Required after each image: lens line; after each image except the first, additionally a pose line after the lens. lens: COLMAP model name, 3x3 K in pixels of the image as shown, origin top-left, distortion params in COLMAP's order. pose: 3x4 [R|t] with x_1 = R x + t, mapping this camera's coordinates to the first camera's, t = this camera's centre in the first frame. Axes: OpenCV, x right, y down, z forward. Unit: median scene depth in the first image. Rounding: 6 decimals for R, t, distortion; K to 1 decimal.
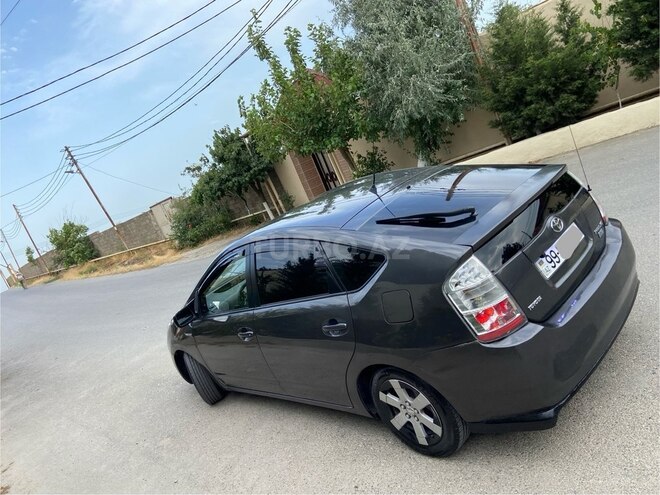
lens RADIAL K [[493.0, 0, 330.0], [0, 493.0, 247.5], [0, 0, 1]] dist [0.118628, -0.163240]
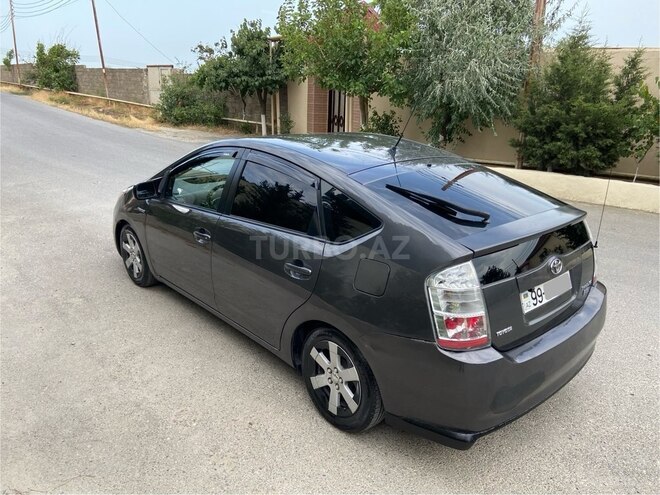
lens RADIAL K [[493.0, 0, 330.0], [0, 493.0, 247.5], [0, 0, 1]] dist [0.118628, -0.163240]
pose [[0.906558, 0.410117, 0.099783, -0.018611], [-0.418551, 0.904005, 0.087124, 0.007024], [-0.054473, -0.120747, 0.991188, 0.027660]]
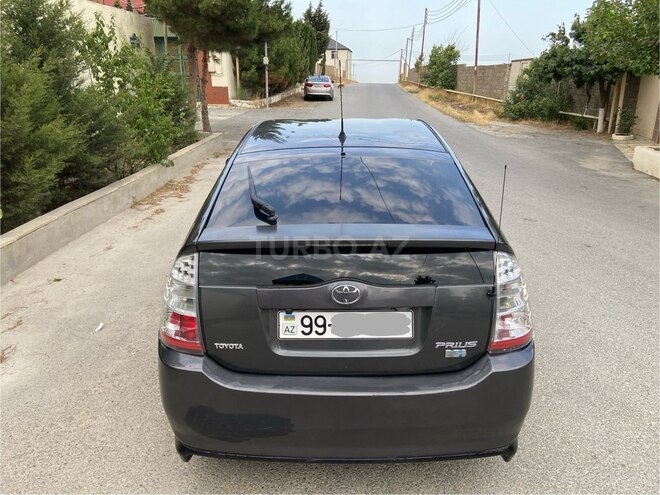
lens RADIAL K [[493.0, 0, 330.0], [0, 493.0, 247.5], [0, 0, 1]] dist [0.118628, -0.163240]
pose [[0.664710, 0.575281, -0.476668, 0.268673], [-0.417541, 0.815136, 0.401514, -0.139331], [0.619533, -0.067862, 0.782032, 0.152553]]
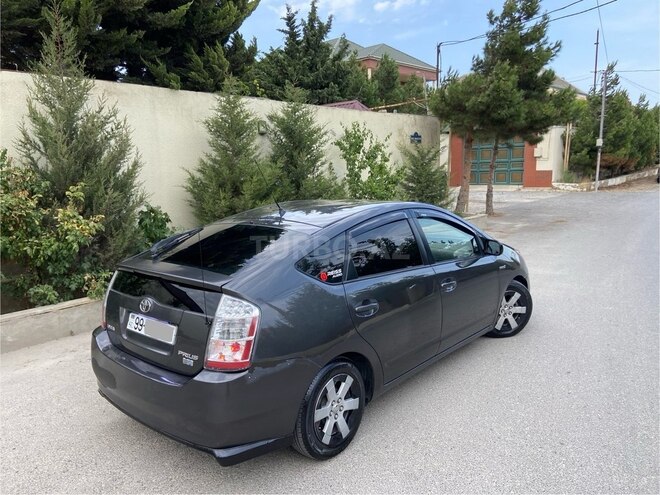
lens RADIAL K [[493.0, 0, 330.0], [0, 493.0, 247.5], [0, 0, 1]] dist [0.118628, -0.163240]
pose [[0.106237, 0.527884, -0.842646, 0.506141], [-0.216872, 0.839341, 0.498472, -0.300212], [0.970402, 0.129790, 0.203652, 0.419932]]
